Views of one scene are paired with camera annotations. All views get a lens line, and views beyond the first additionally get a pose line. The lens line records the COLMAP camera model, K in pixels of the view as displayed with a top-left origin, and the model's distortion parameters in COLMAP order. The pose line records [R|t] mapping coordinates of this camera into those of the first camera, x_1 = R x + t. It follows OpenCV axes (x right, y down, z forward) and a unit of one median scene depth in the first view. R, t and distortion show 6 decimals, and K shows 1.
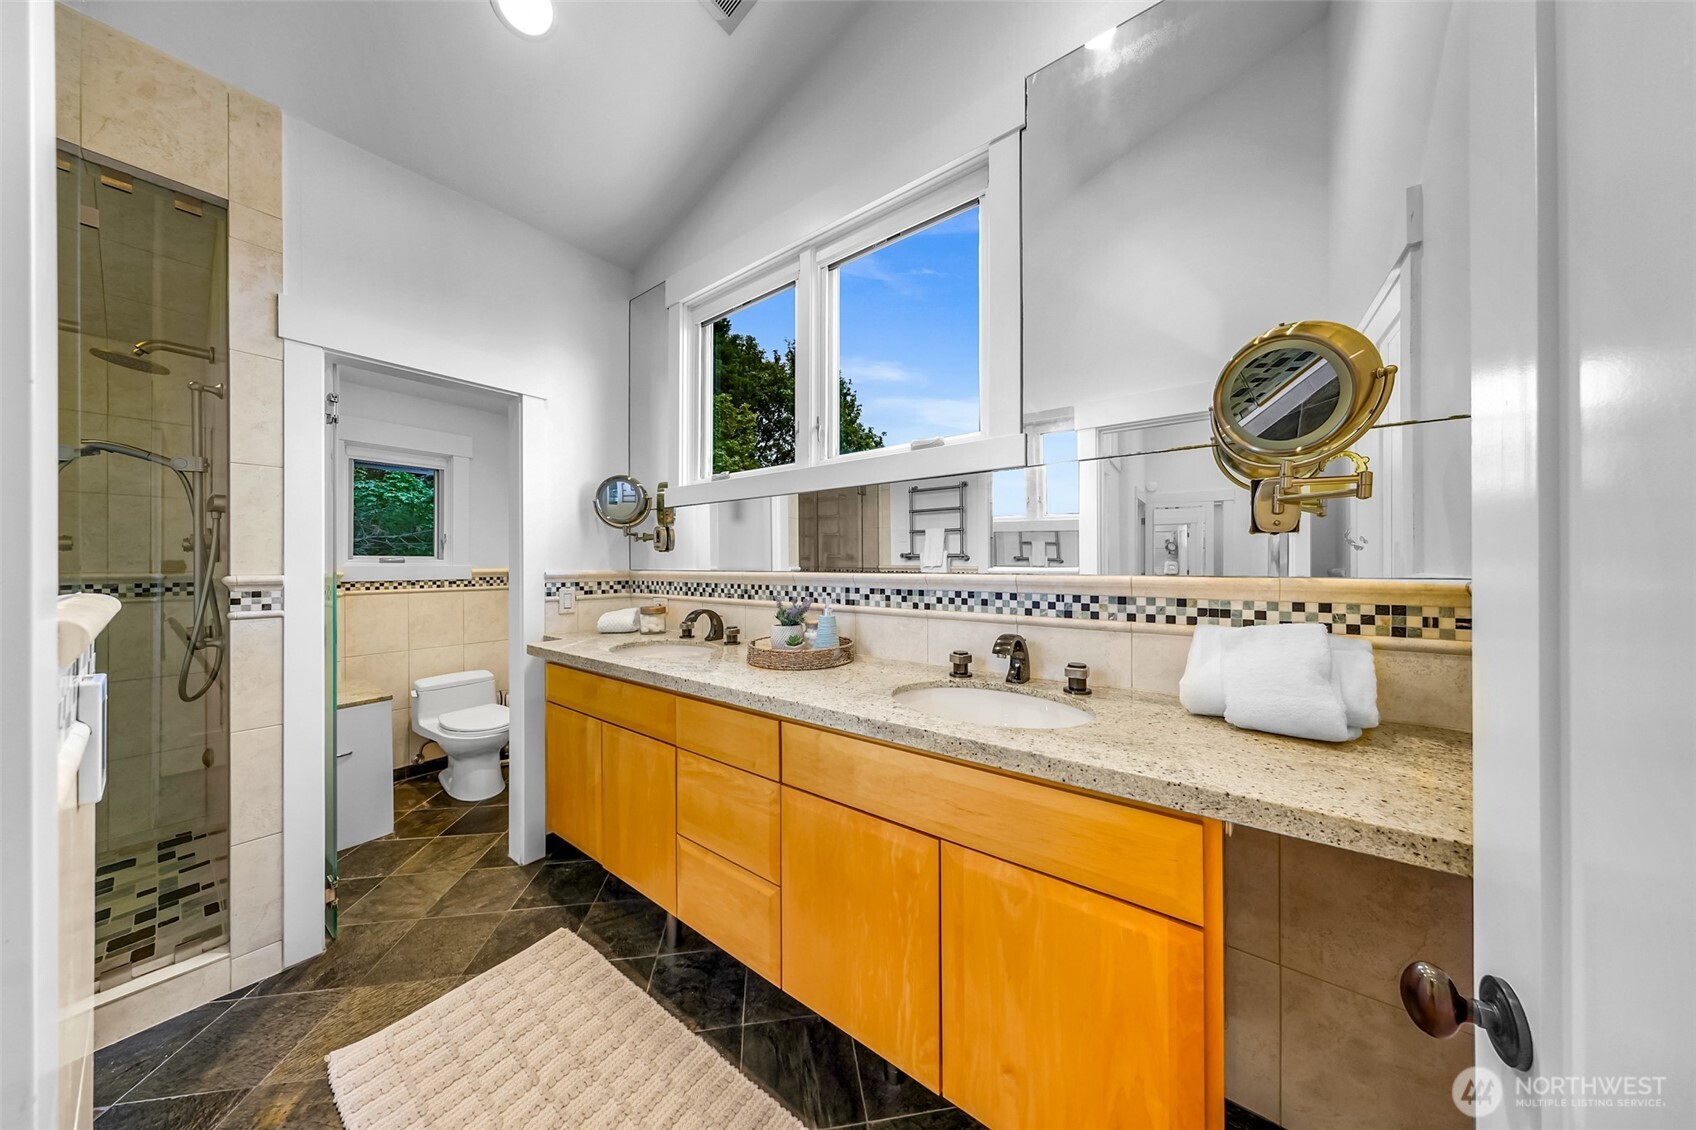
lens RADIAL K [[503.9, 0, 846.0], [0, 503.9, 572.8], [0, 0, 1]] dist [-0.001356, -0.000127]
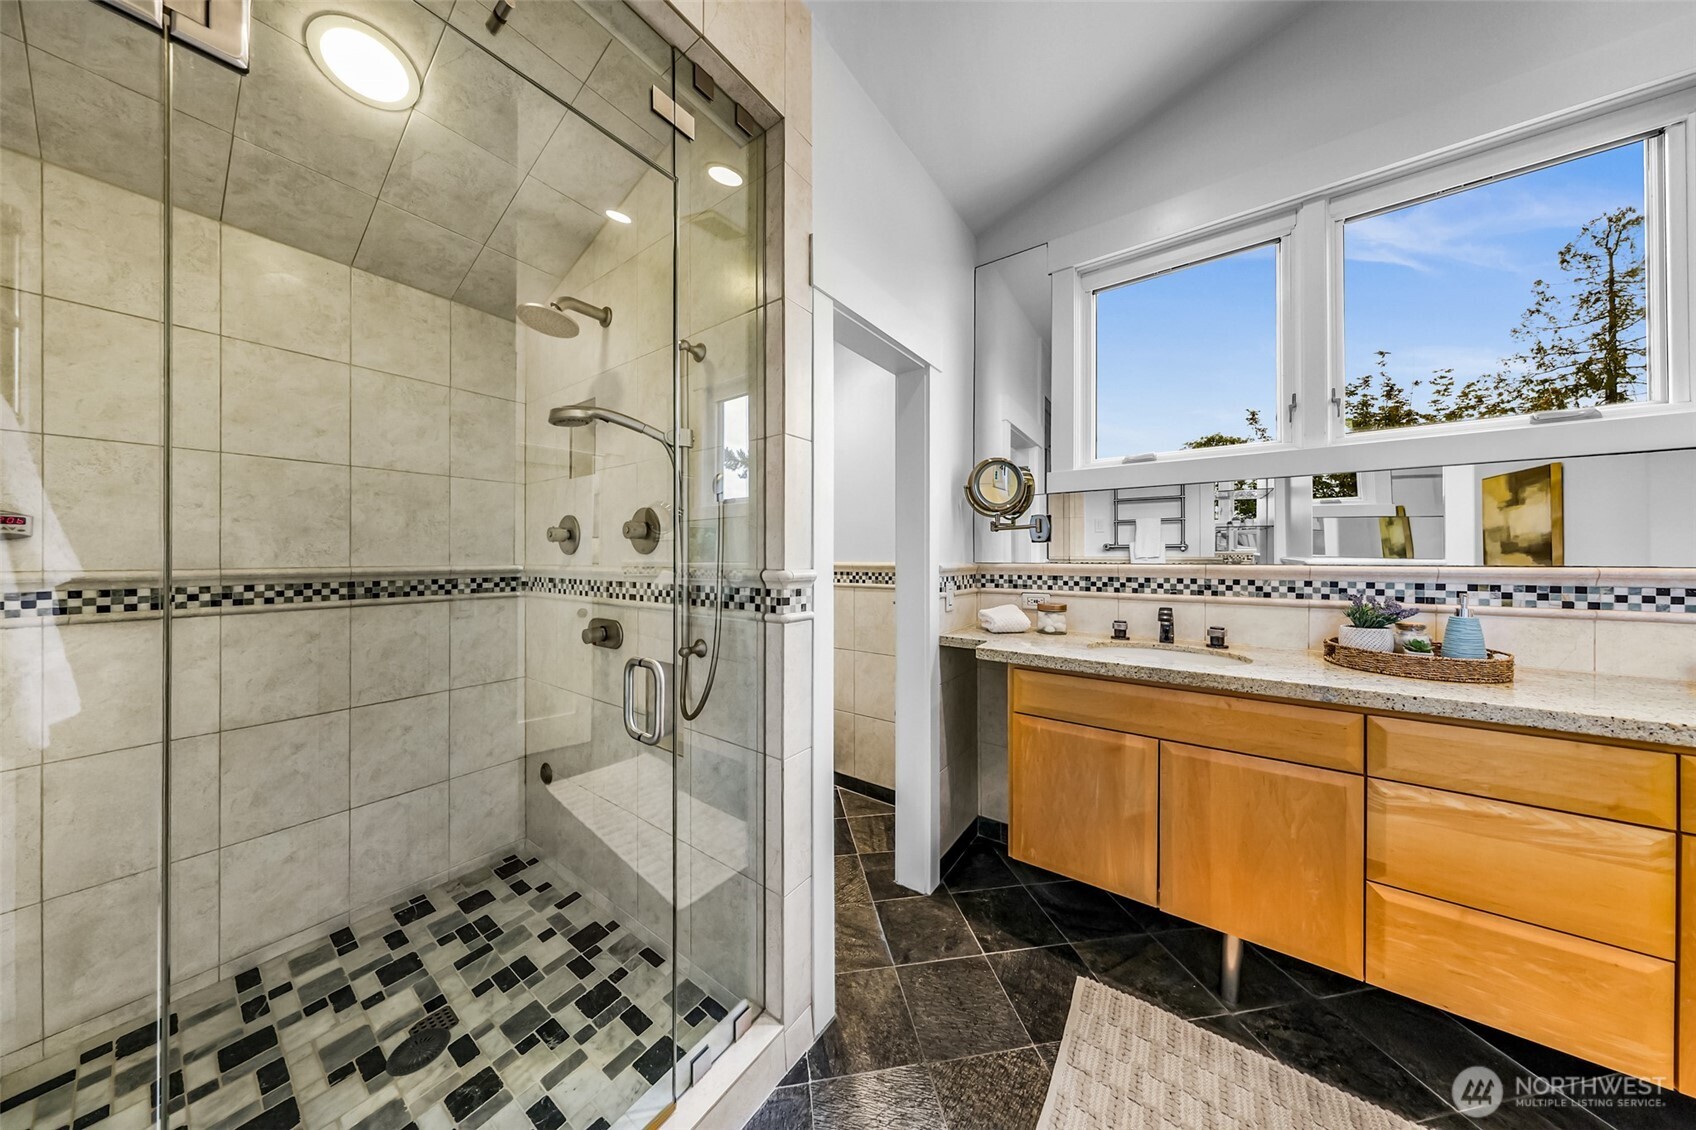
lens RADIAL K [[496.6, 0, 848.0], [0, 496.6, 565.0], [0, 0, 1]] dist [-0.003068, -0.000084]
pose [[0.999962, -0.000229, 0.008766, -0.848473], [0.000217, 0.999999, 0.001455, -0.003062], [-0.008767, -0.001453, 0.999961, 0.135914]]
